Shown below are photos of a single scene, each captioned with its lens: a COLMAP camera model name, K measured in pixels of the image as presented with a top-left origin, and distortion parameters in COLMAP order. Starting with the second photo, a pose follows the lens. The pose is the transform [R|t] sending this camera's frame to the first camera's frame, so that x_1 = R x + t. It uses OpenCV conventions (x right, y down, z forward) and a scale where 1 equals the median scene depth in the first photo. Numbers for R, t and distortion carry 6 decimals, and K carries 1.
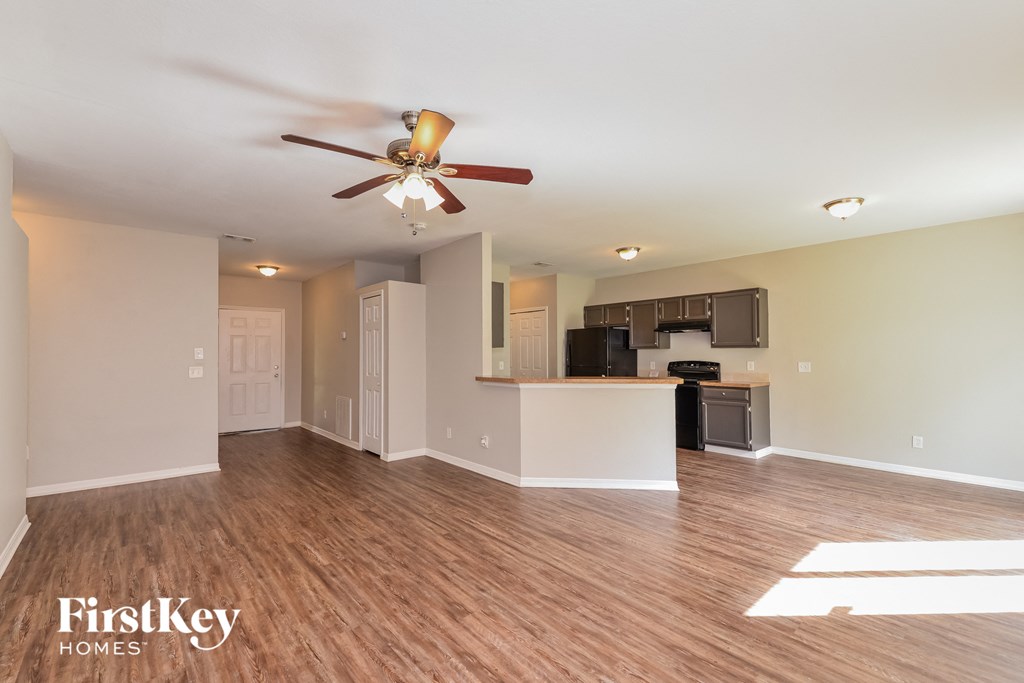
lens RADIAL K [[446.2, 0, 511.6], [0, 446.2, 347.6], [0, 0, 1]] dist [0.002346, -0.000415]
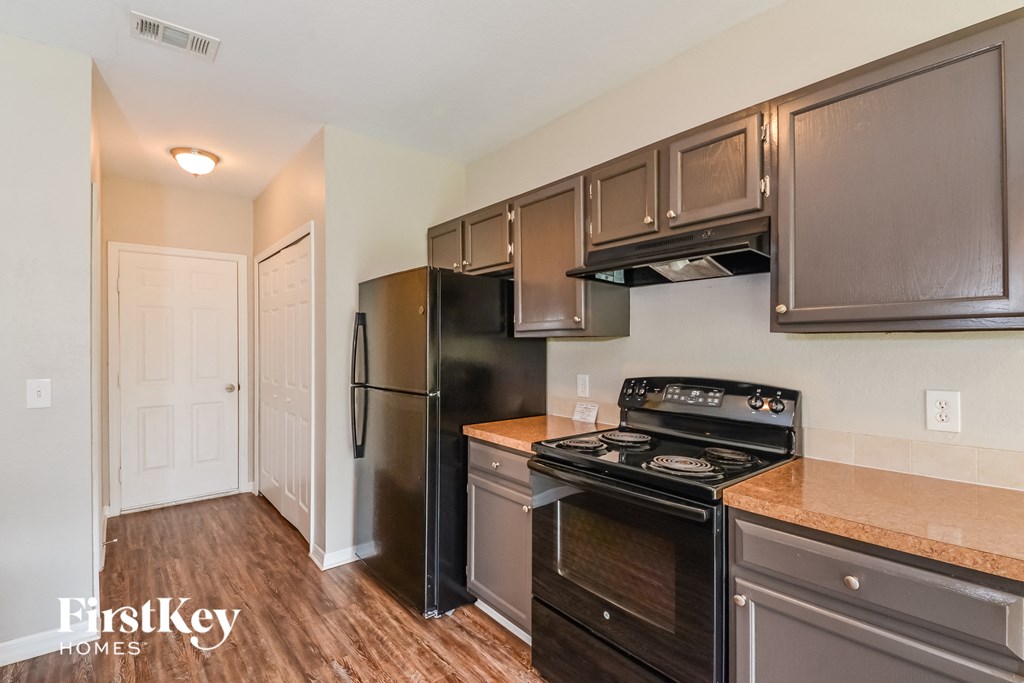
lens RADIAL K [[473.8, 0, 512.2], [0, 473.8, 342.0], [0, 0, 1]] dist [0.010663, -0.003364]
pose [[0.999807, 0.005016, -0.019015, 0.301667], [-0.004850, 0.999950, 0.008796, 0.004451], [0.019058, -0.008702, 0.999781, 0.716098]]
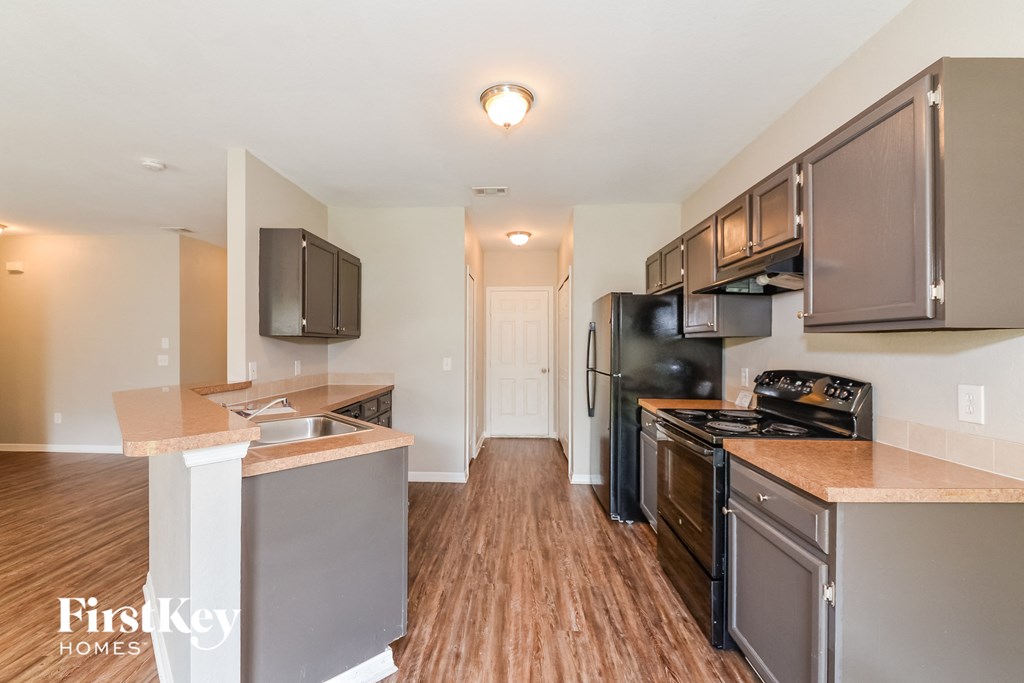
lens RADIAL K [[446.2, 0, 508.9], [0, 446.2, 339.3], [0, 0, 1]] dist [0.002346, -0.000415]
pose [[0.724595, -0.000785, -0.689175, 0.491996], [0.003331, 0.999992, 0.002363, 0.003908], [0.689167, -0.004007, 0.724591, 0.615915]]
